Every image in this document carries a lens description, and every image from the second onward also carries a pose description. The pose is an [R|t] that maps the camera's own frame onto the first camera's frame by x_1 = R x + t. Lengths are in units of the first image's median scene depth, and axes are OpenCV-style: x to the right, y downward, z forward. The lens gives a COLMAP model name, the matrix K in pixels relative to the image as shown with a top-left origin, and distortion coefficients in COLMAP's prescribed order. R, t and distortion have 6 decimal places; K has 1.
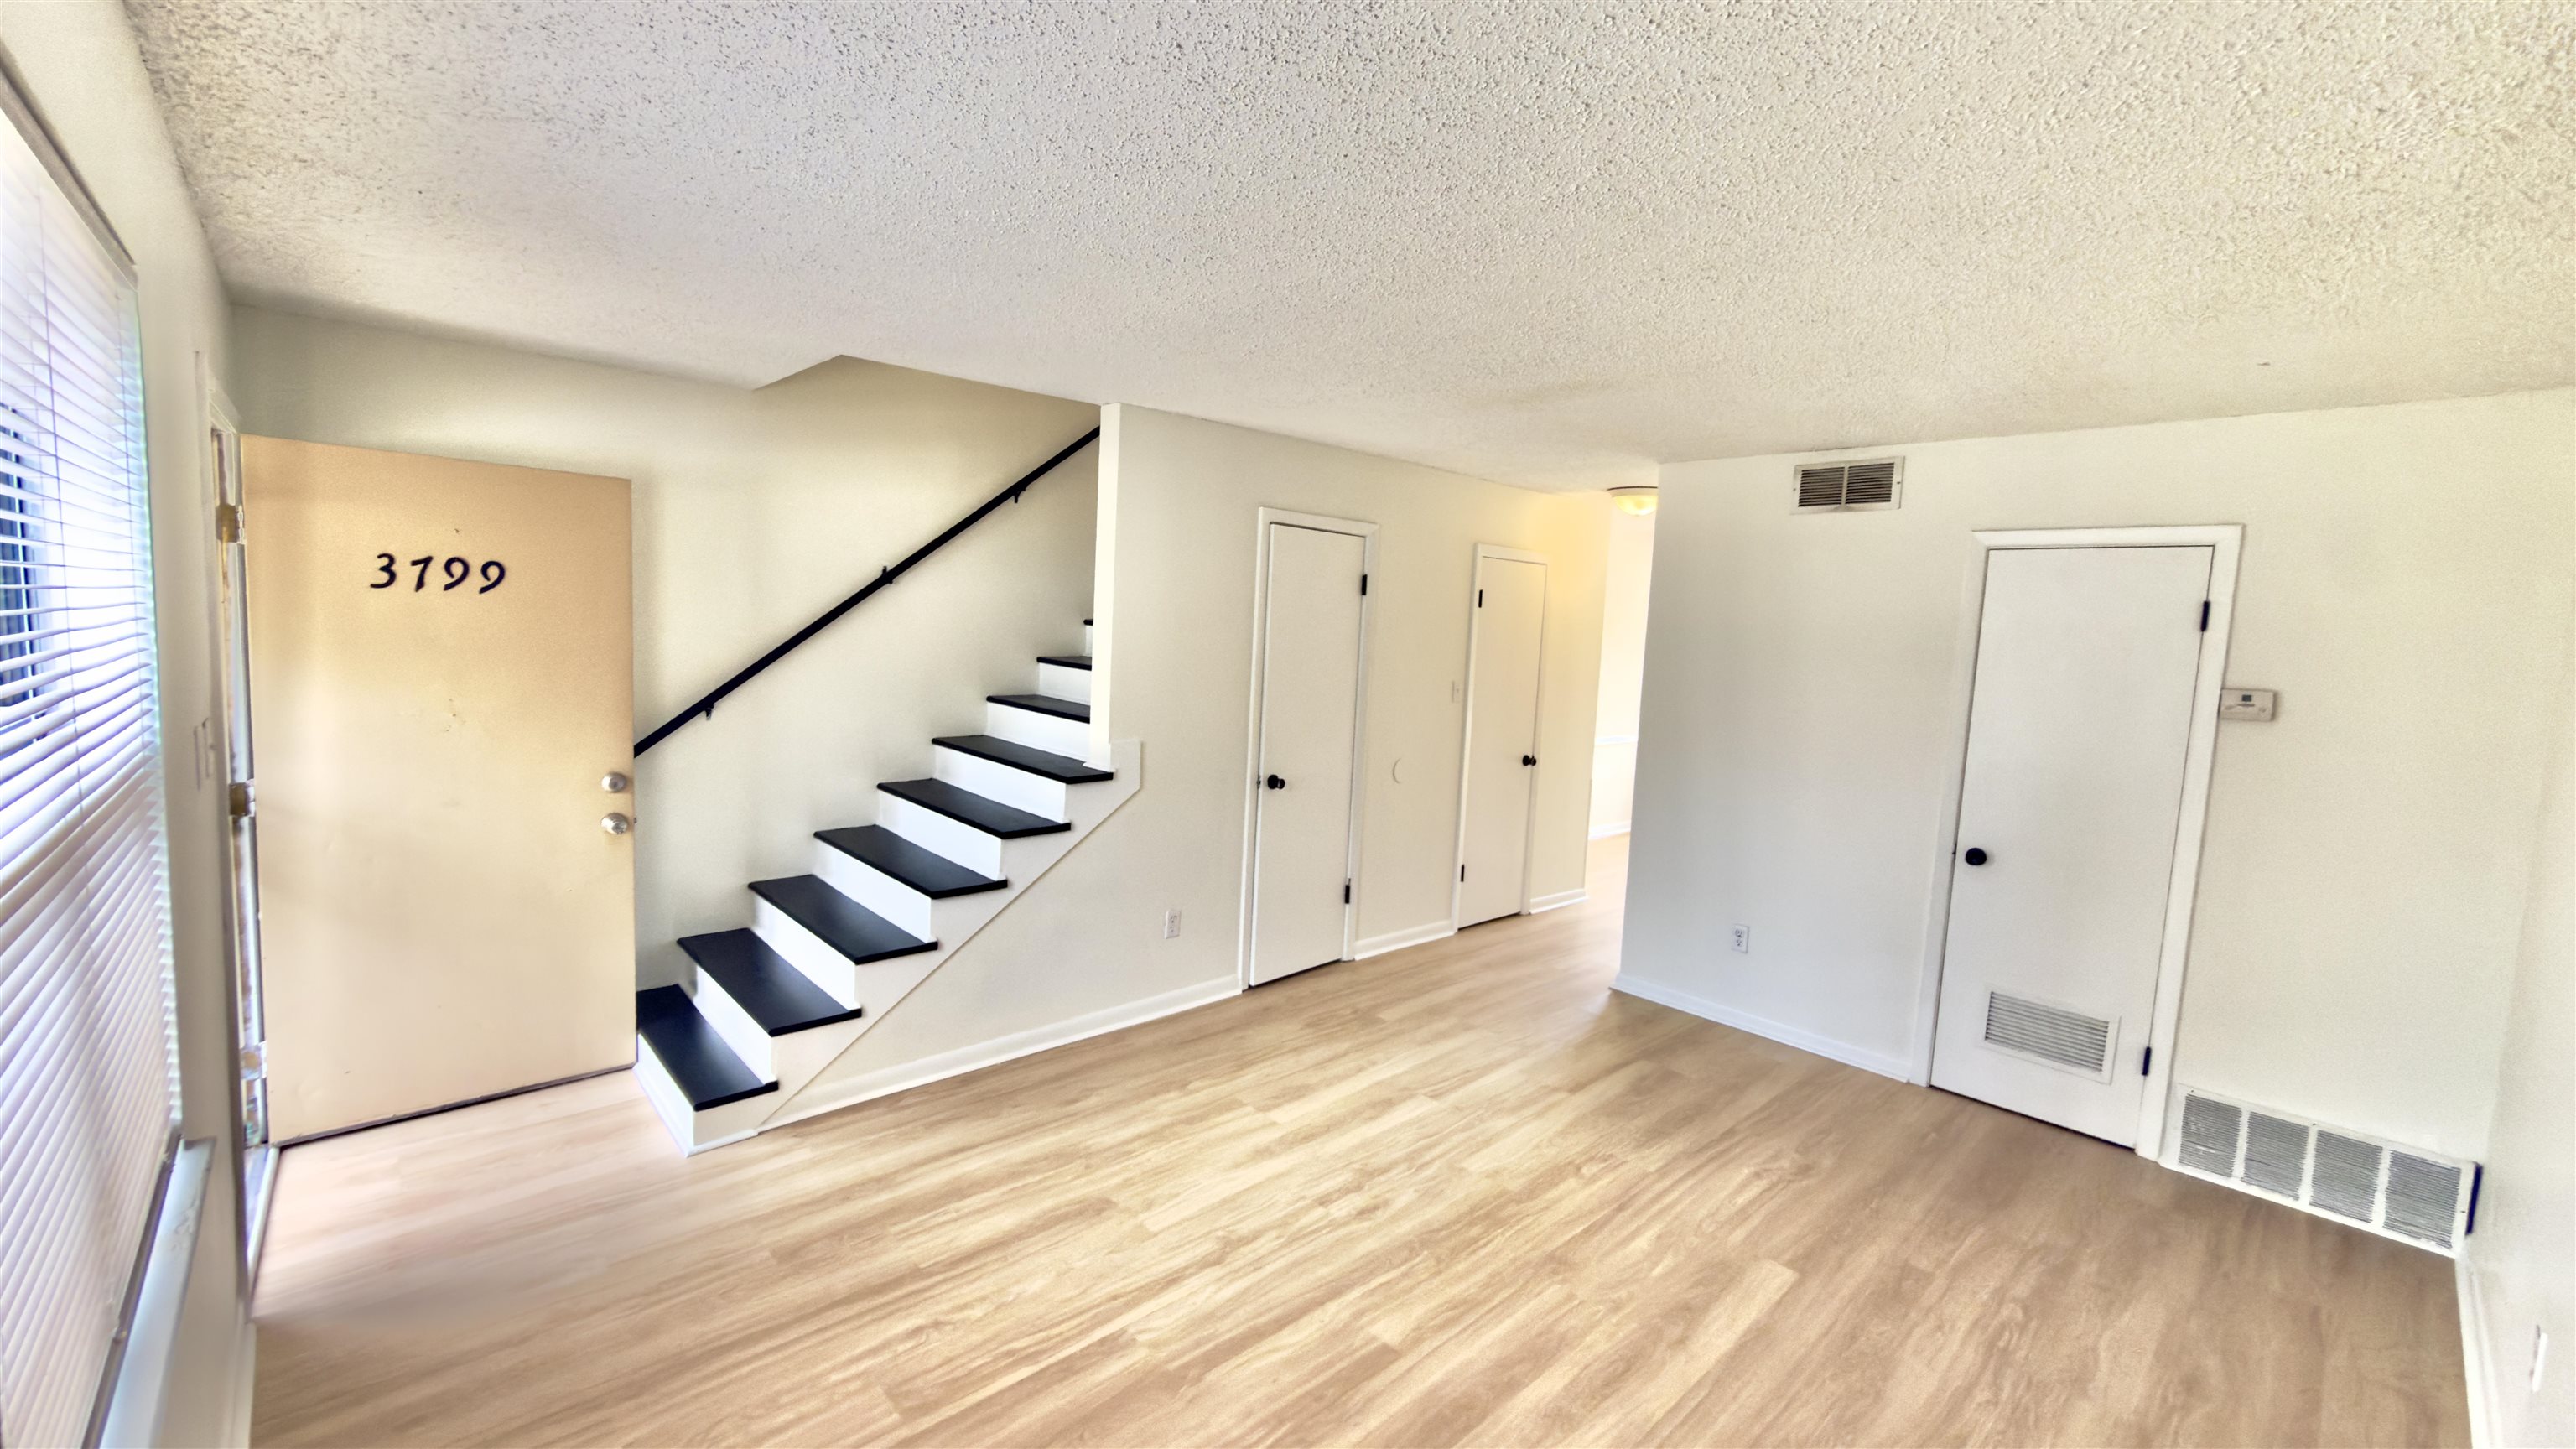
lens RADIAL K [[1027.1, 0, 1289.5], [0, 1027.1, 724.7], [0, 0, 1]] dist [0.000652, -0.000452]
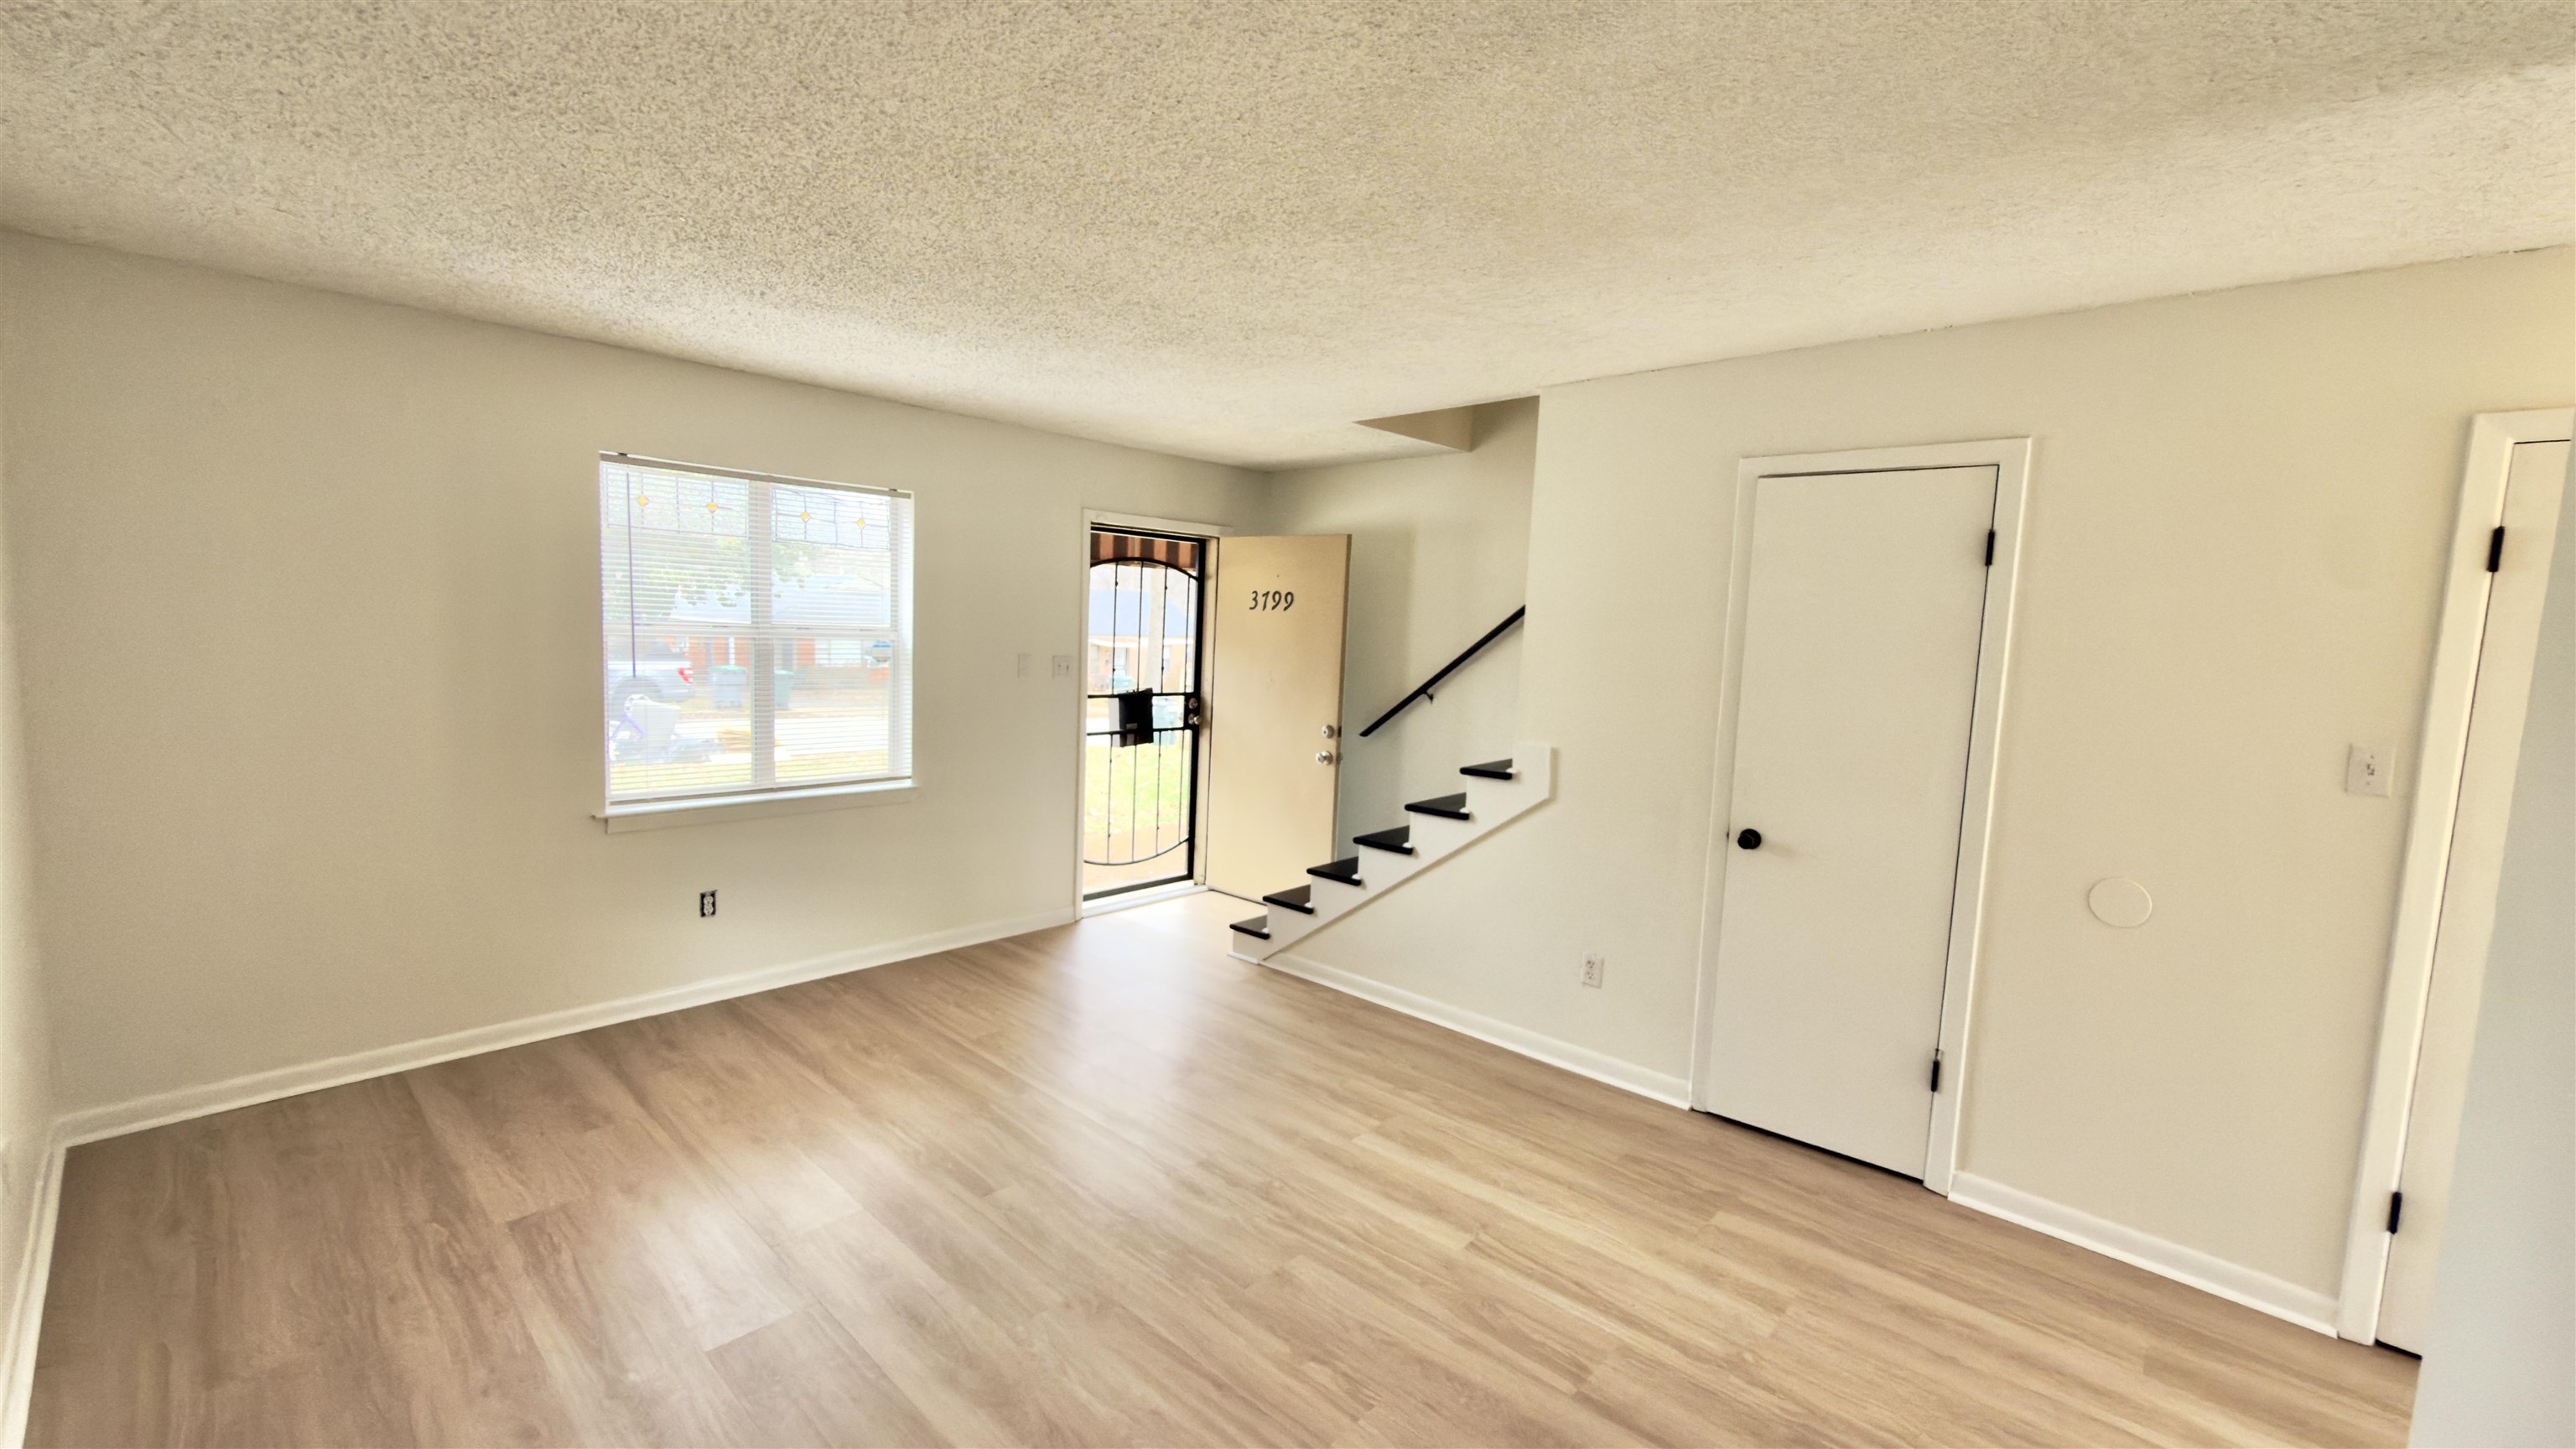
lens RADIAL K [[1027.1, 0, 1288.2], [0, 1027.1, 730.8], [0, 0, 1]] dist [0.000652, -0.000452]
pose [[0.080863, 0.062443, -0.994767, 0.864534], [-0.135464, 0.989464, 0.051098, -0.015506], [0.987477, 0.130623, 0.088470, 0.797586]]
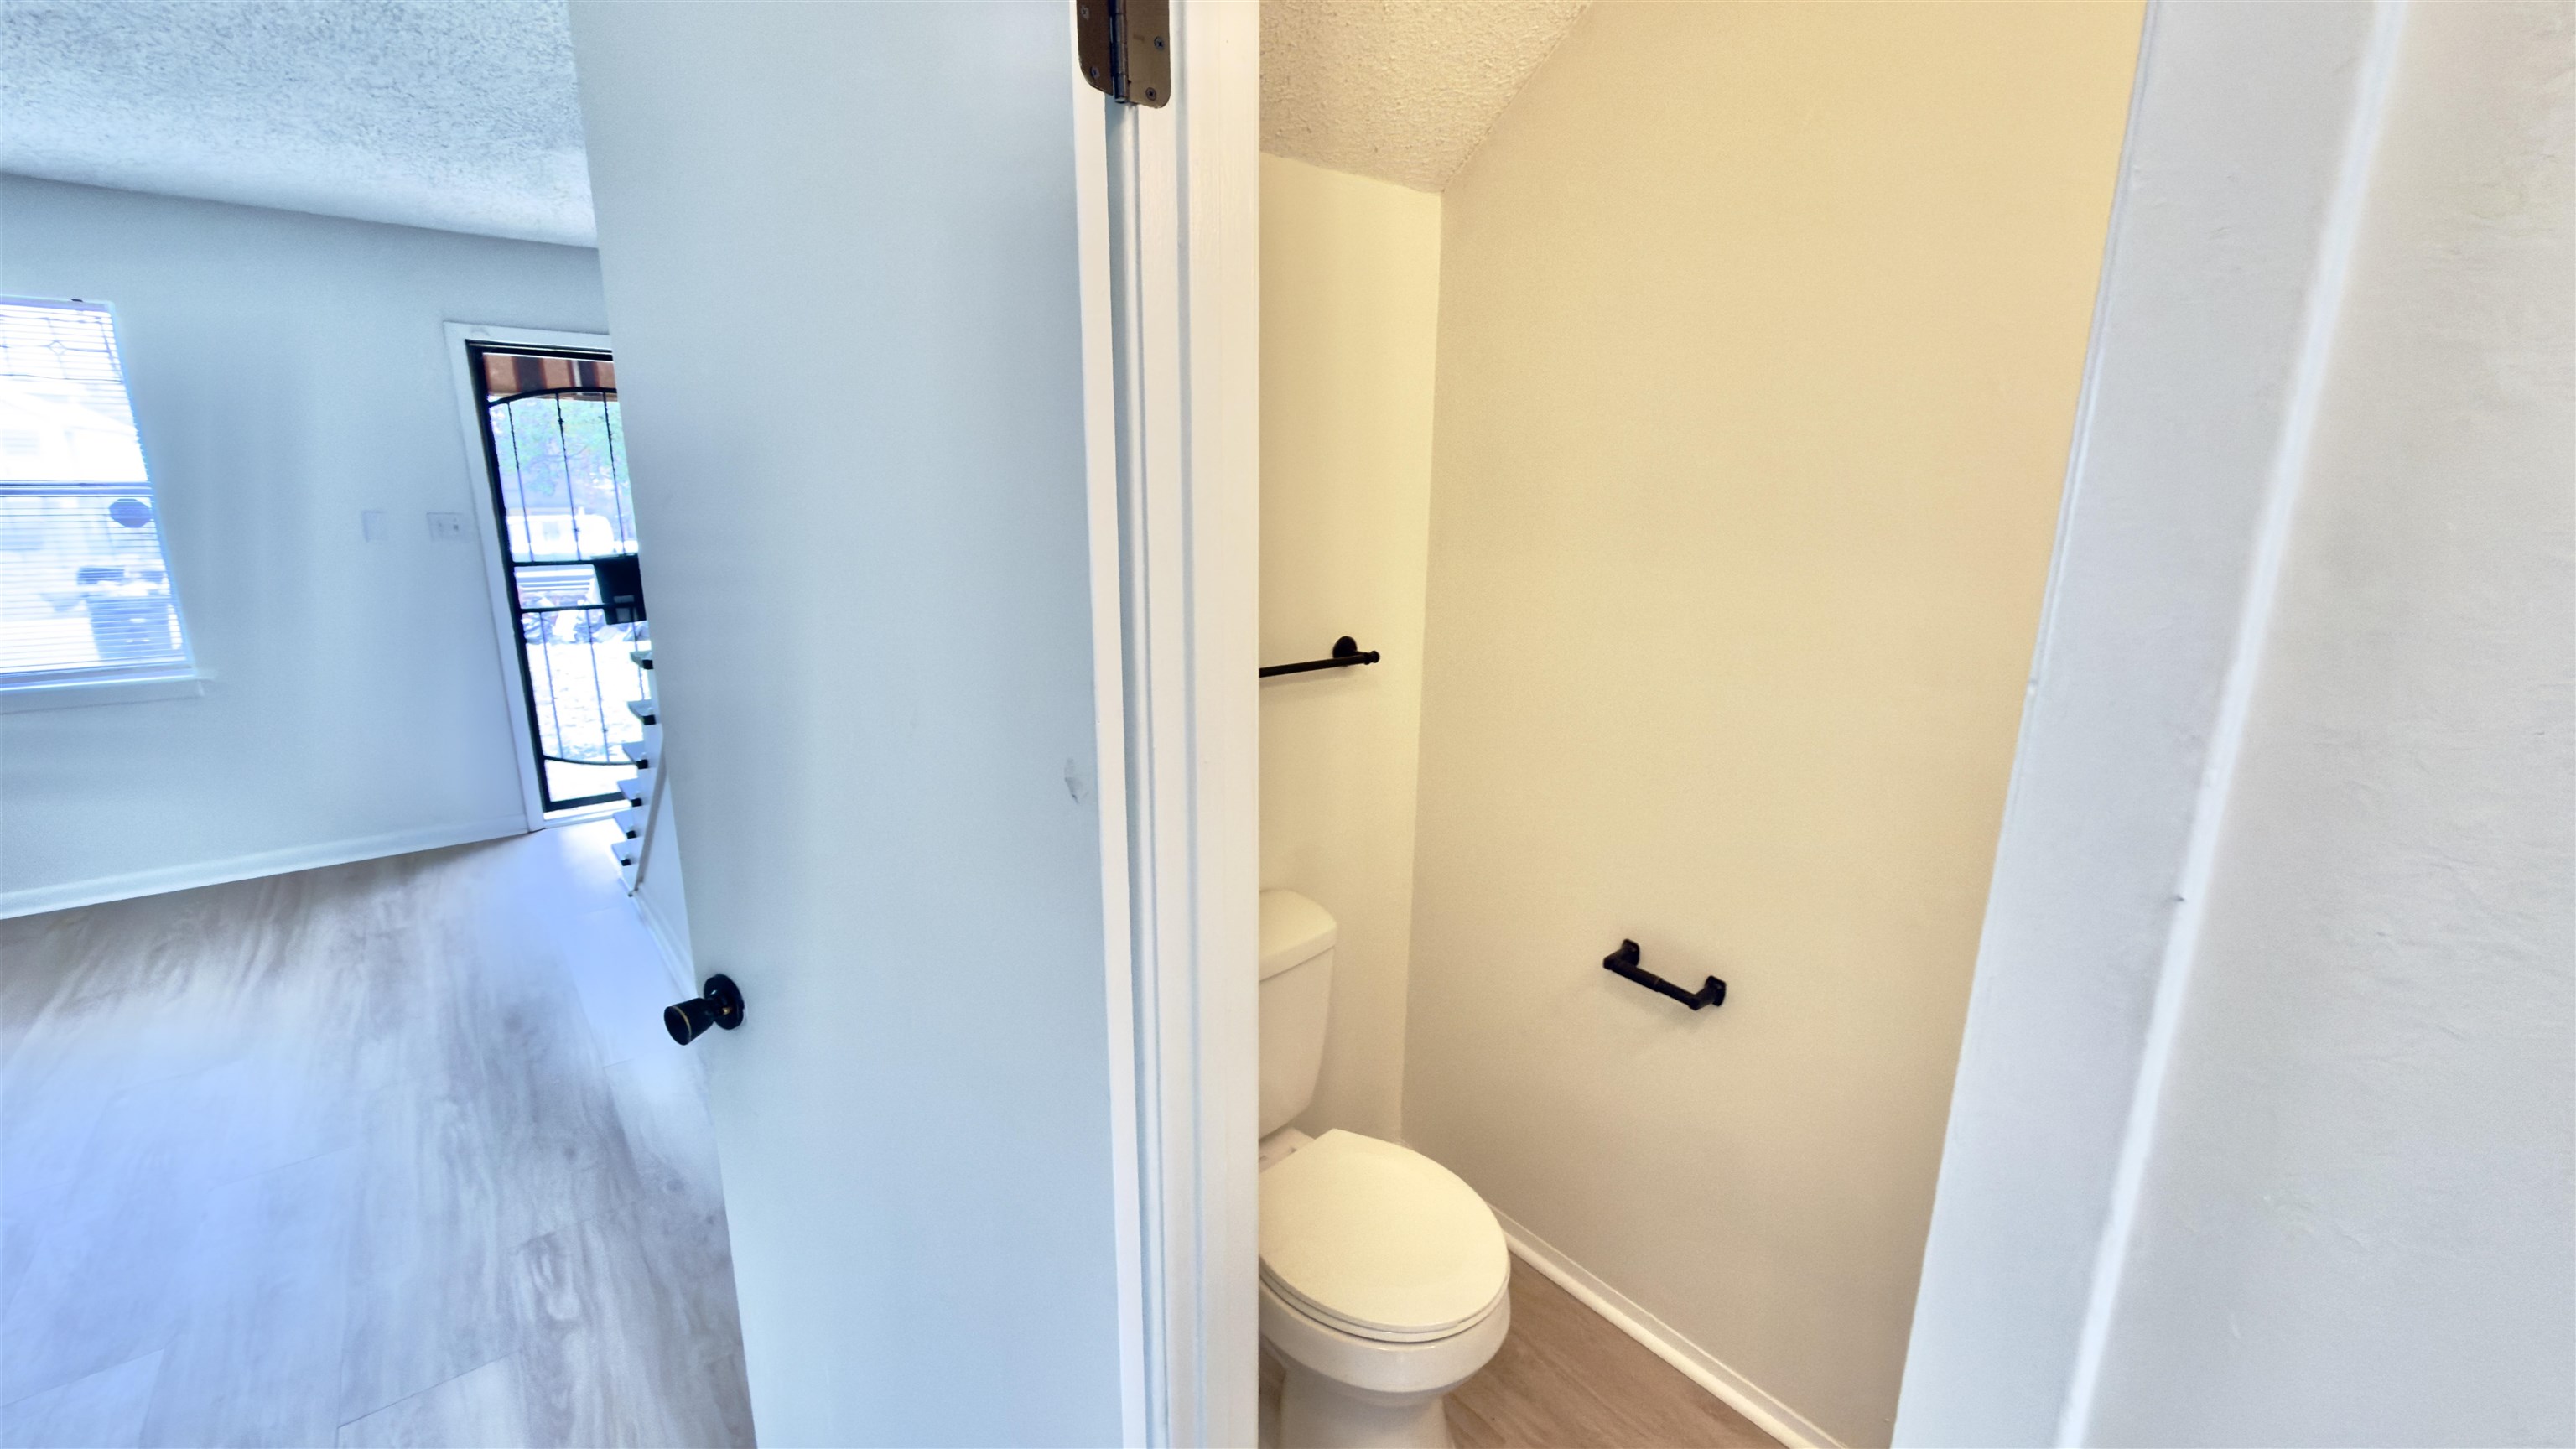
lens RADIAL K [[1027.1, 0, 1287.7], [0, 1027.1, 710.0], [0, 0, 1]] dist [0.000652, -0.000452]
pose [[-0.061888, 0.160107, -0.985158, 0.520987], [-0.106338, 0.980374, 0.166010, -0.079019], [0.992402, 0.115034, -0.043648, 1.627057]]
